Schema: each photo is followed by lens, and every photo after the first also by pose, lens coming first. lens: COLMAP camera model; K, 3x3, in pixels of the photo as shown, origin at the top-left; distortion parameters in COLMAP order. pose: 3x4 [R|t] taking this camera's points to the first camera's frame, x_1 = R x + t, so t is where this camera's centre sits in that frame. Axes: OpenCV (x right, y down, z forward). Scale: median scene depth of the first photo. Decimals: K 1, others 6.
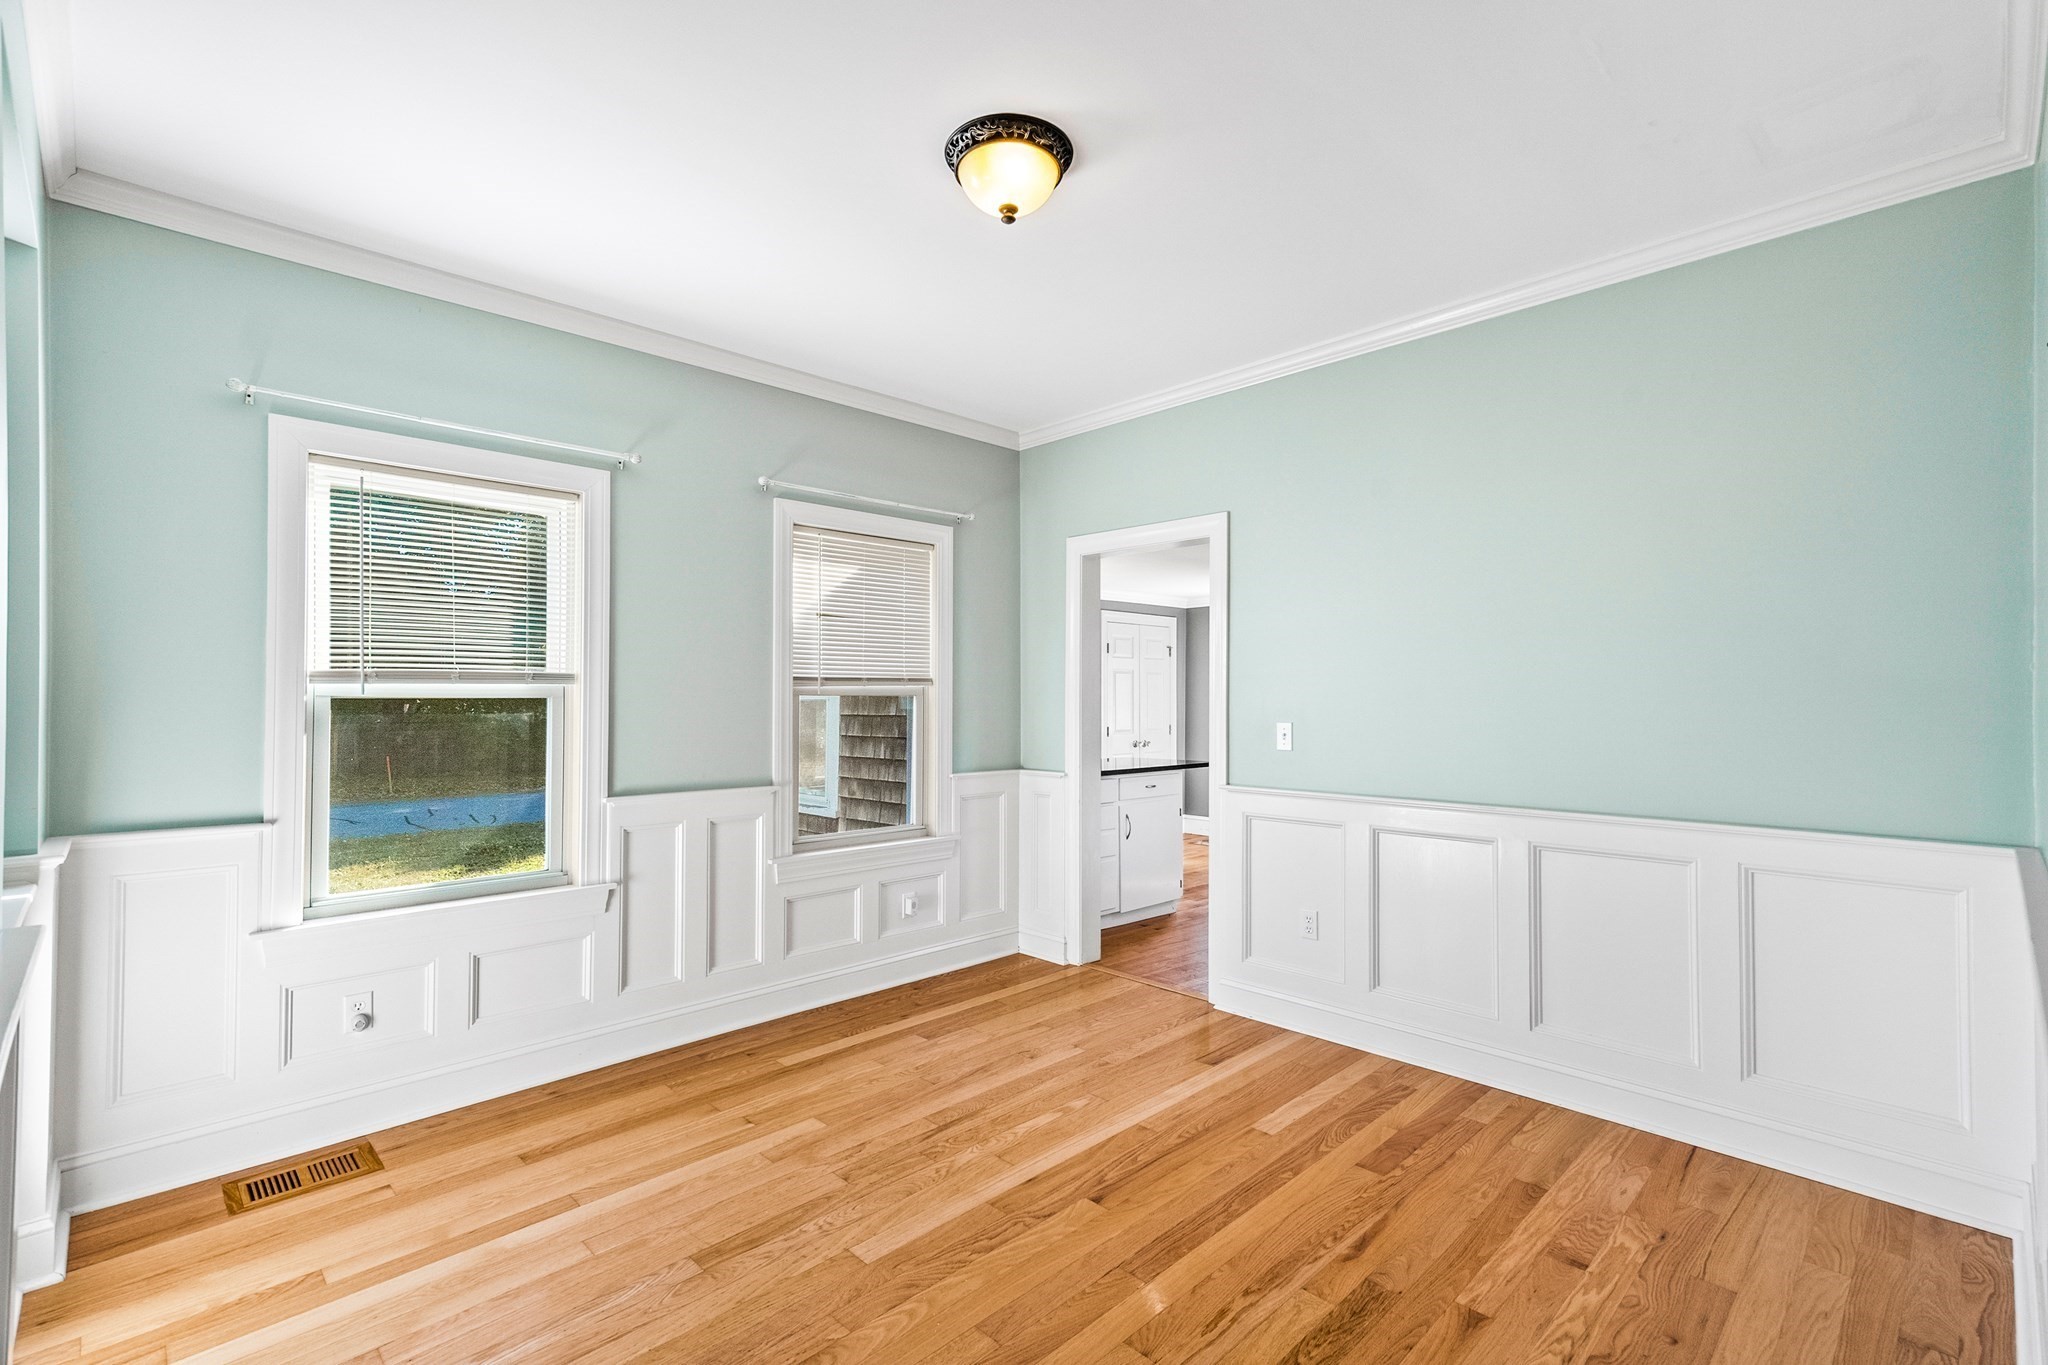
lens RADIAL K [[922.5, 0, 1010.8], [0, 922.5, 691.9], [0, 0, 1]] dist [0.024675, 0.002197]
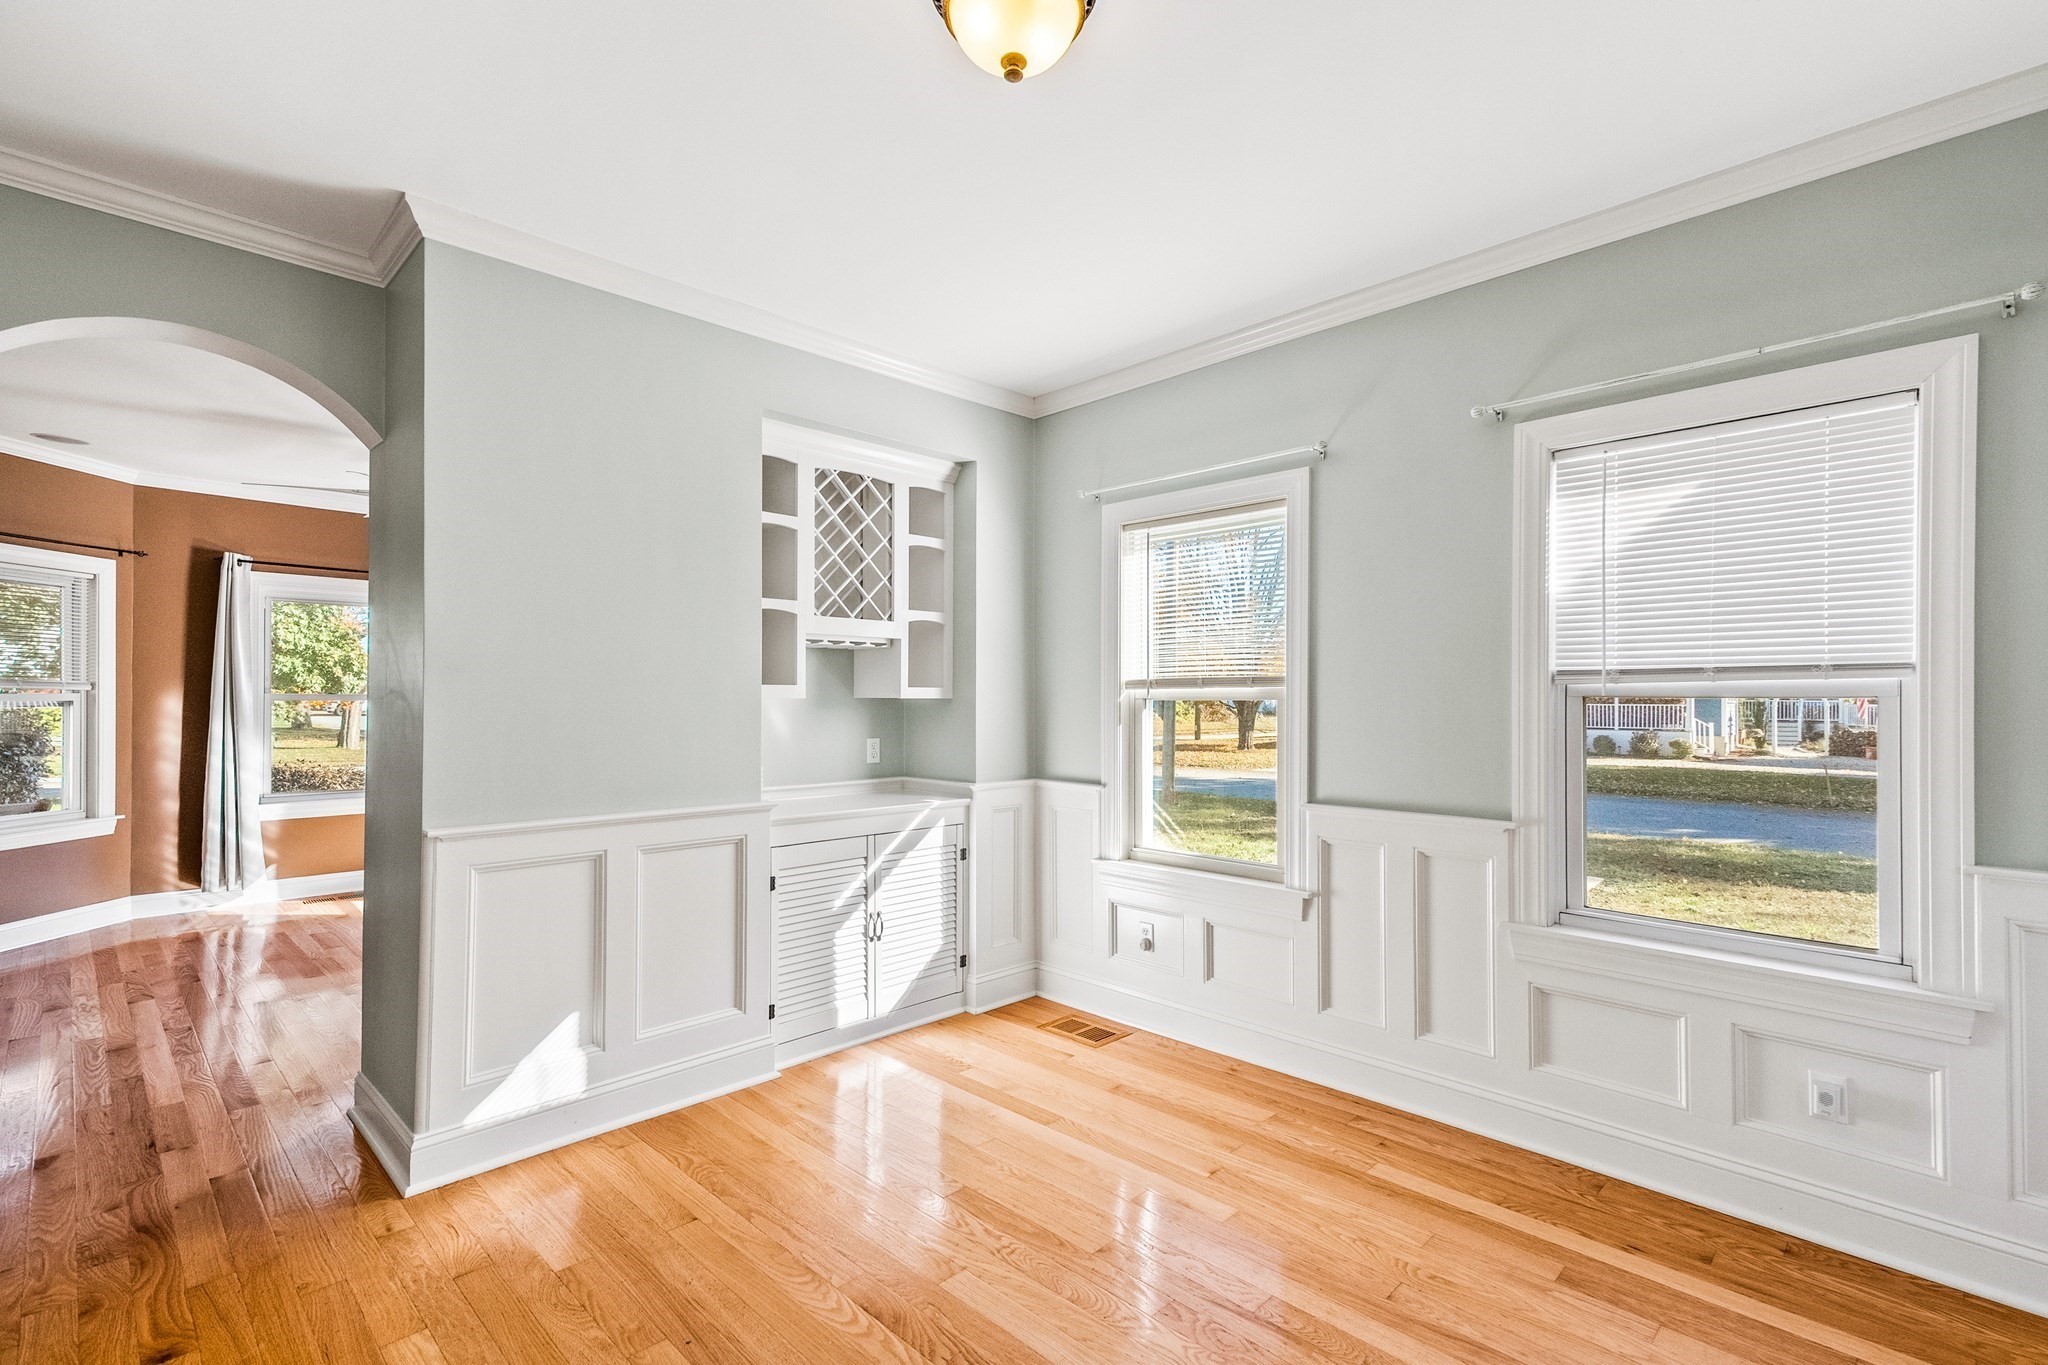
lens RADIAL K [[922.5, 0, 1025.4], [0, 922.5, 692.1], [0, 0, 1]] dist [0.024675, 0.002197]
pose [[0.031993, -0.007482, -0.999460, 0.476328], [0.007236, 0.999948, -0.007254, 0.002577], [0.999462, -0.007000, 0.032045, 0.614465]]
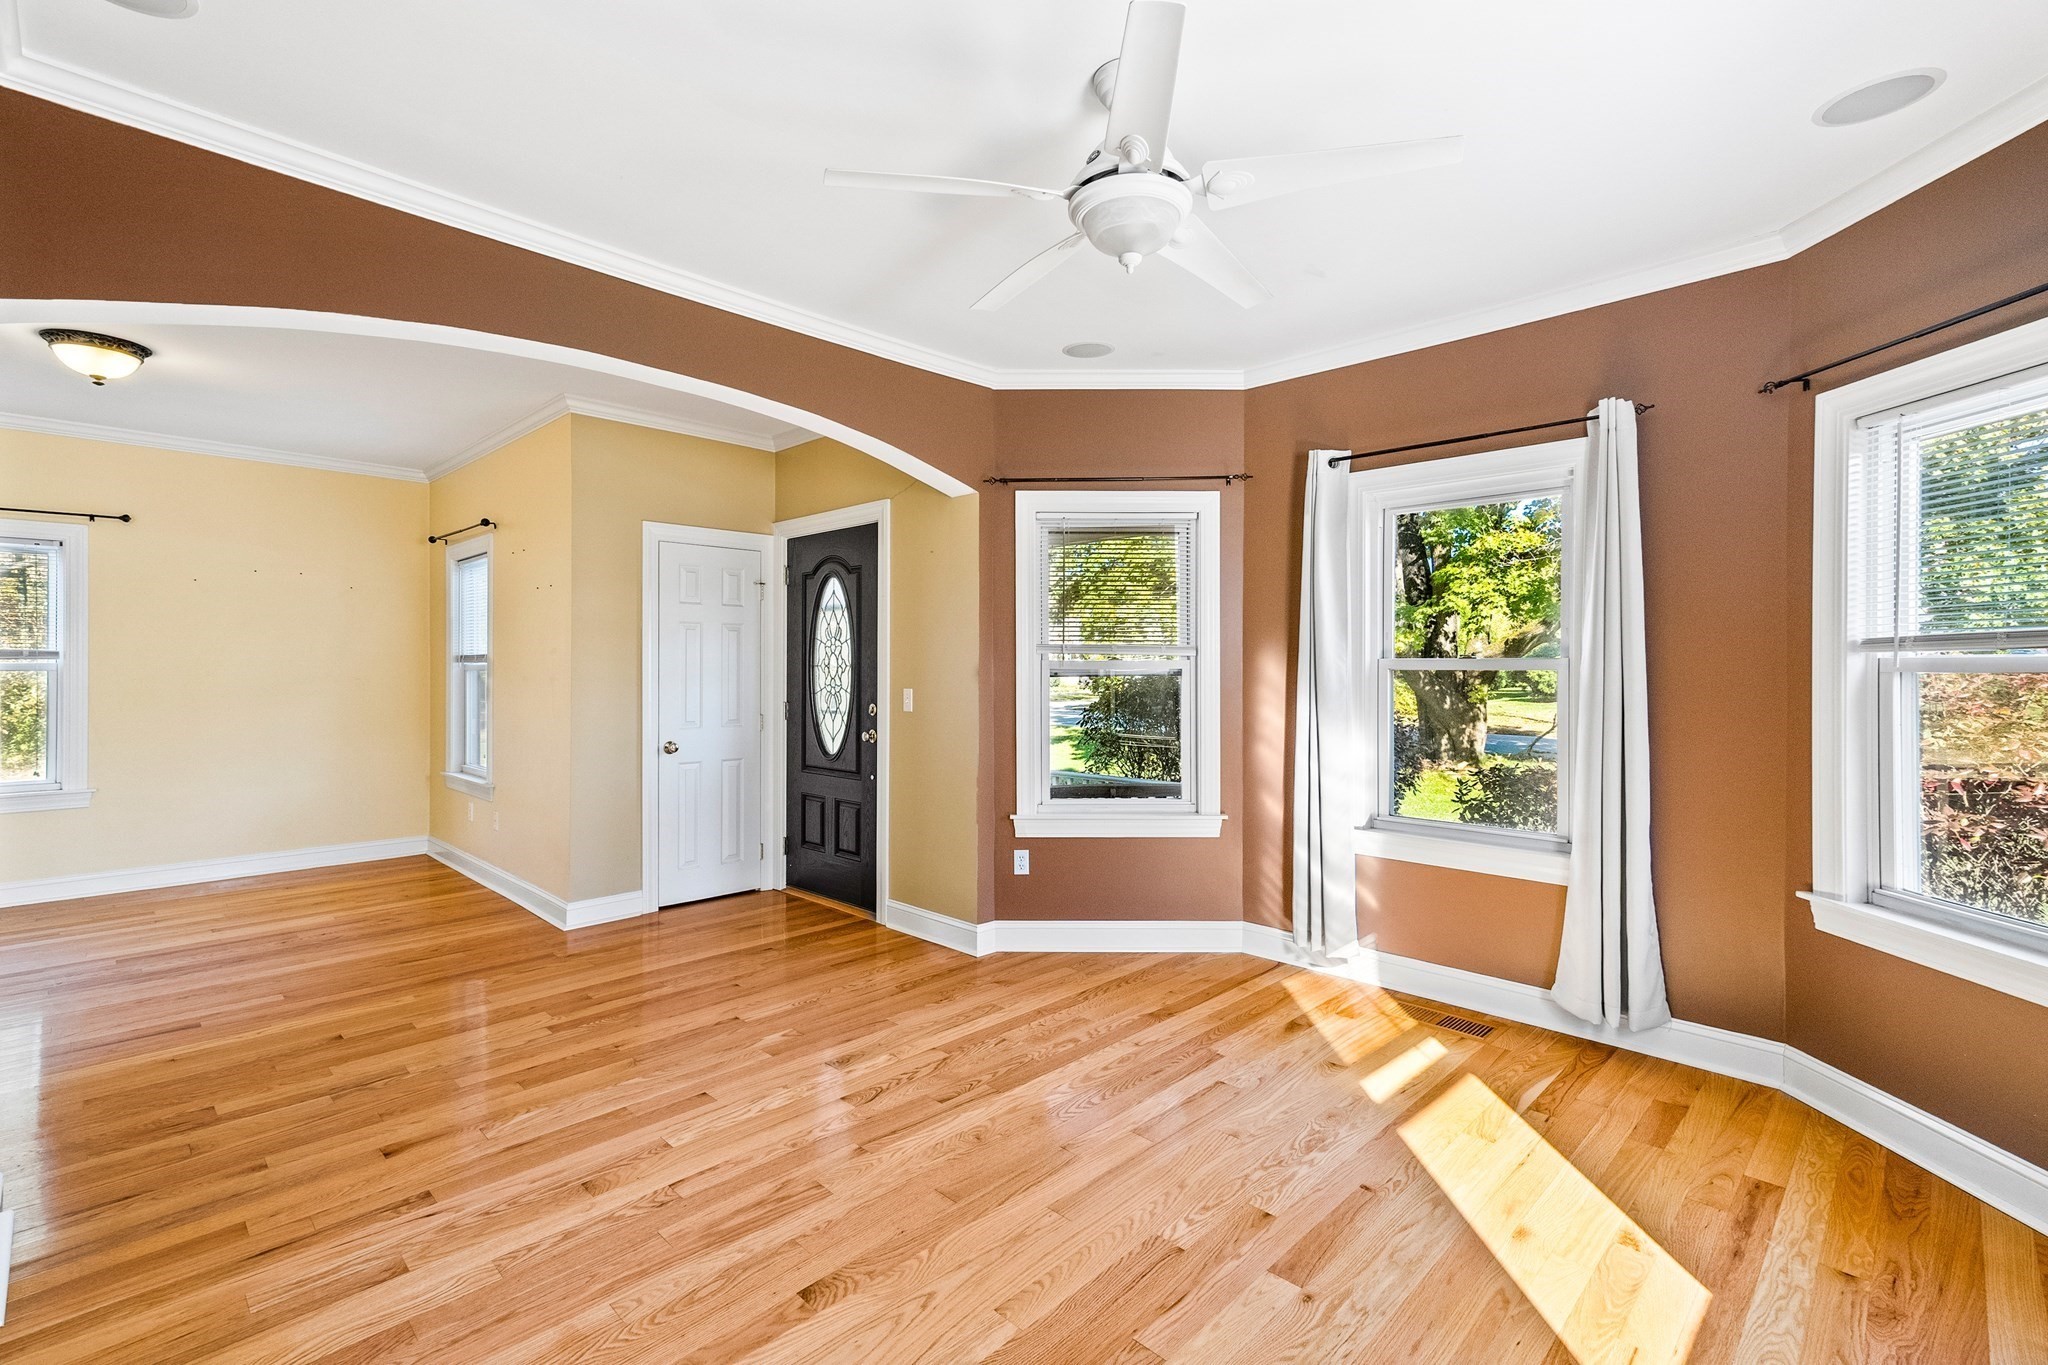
lens RADIAL K [[922.5, 0, 1015.7], [0, 922.5, 678.8], [0, 0, 1]] dist [0.024675, 0.002197]
pose [[-0.999868, 0.001743, -0.016166, -0.799929], [0.001713, 0.999997, 0.001841, 0.003591], [0.016169, 0.001813, -0.999868, 0.371296]]
